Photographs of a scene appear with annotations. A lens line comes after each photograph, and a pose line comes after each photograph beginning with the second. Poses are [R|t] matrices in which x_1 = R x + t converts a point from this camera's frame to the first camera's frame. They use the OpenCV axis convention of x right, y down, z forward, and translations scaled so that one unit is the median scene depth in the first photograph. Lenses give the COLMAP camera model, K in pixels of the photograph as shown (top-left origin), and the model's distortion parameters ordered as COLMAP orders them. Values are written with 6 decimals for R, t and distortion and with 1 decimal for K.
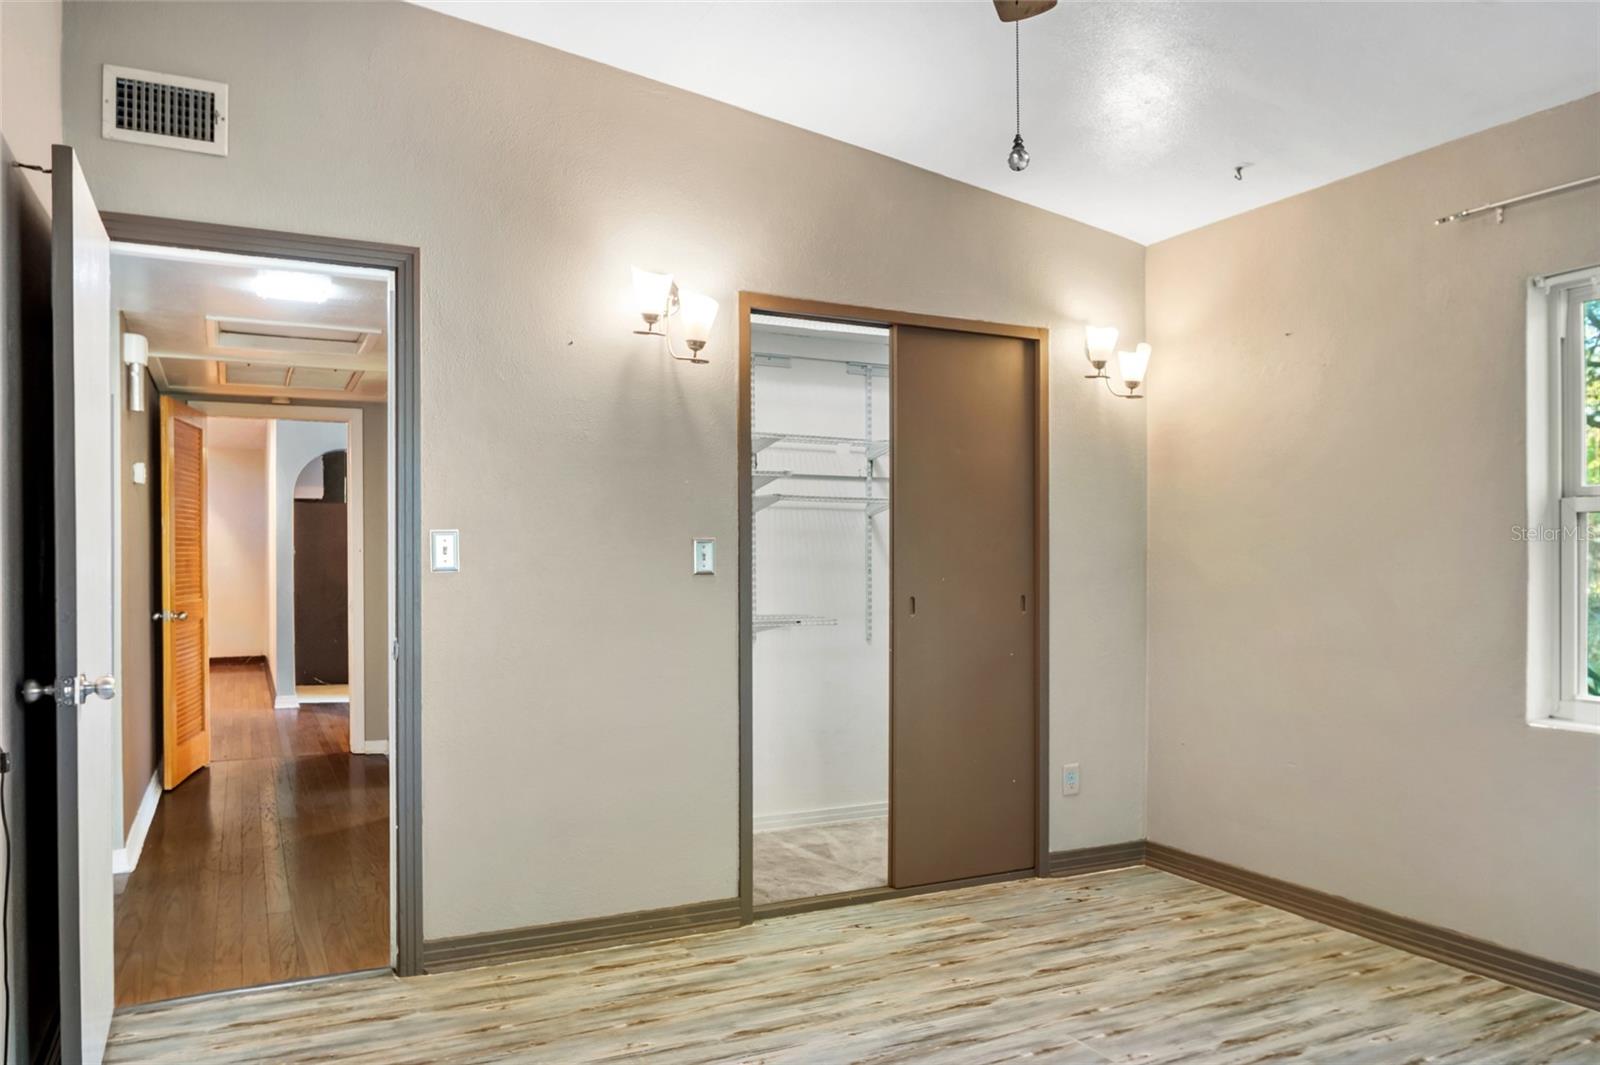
lens RADIAL K [[1159.4, 0, 762.9], [0, 1159.4, 534.4], [0, 0, 1]] dist [-0.030175, 0.004386]
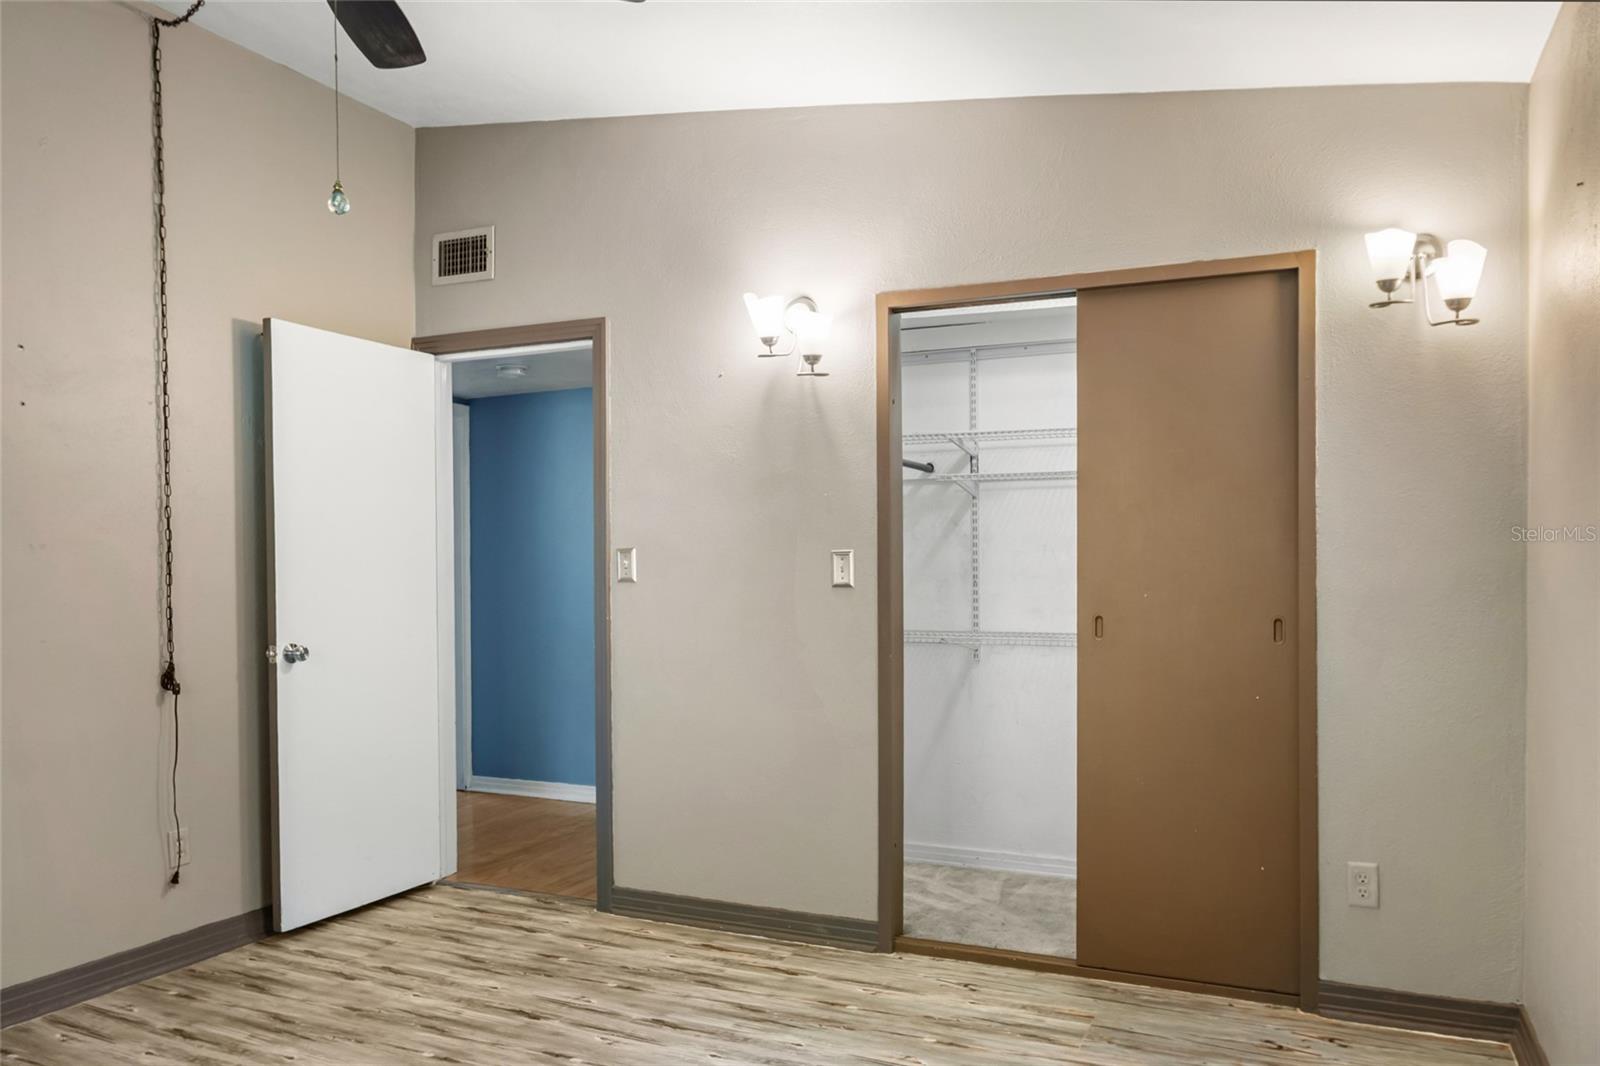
lens RADIAL K [[1159.4, 0, 797.3], [0, 1159.4, 547.6], [0, 0, 1]] dist [-0.030175, 0.004386]
pose [[0.624770, -0.017486, -0.780613, 0.718961], [0.018056, 0.999805, -0.007945, 0.008568], [0.780600, -0.009130, 0.624964, 0.359725]]
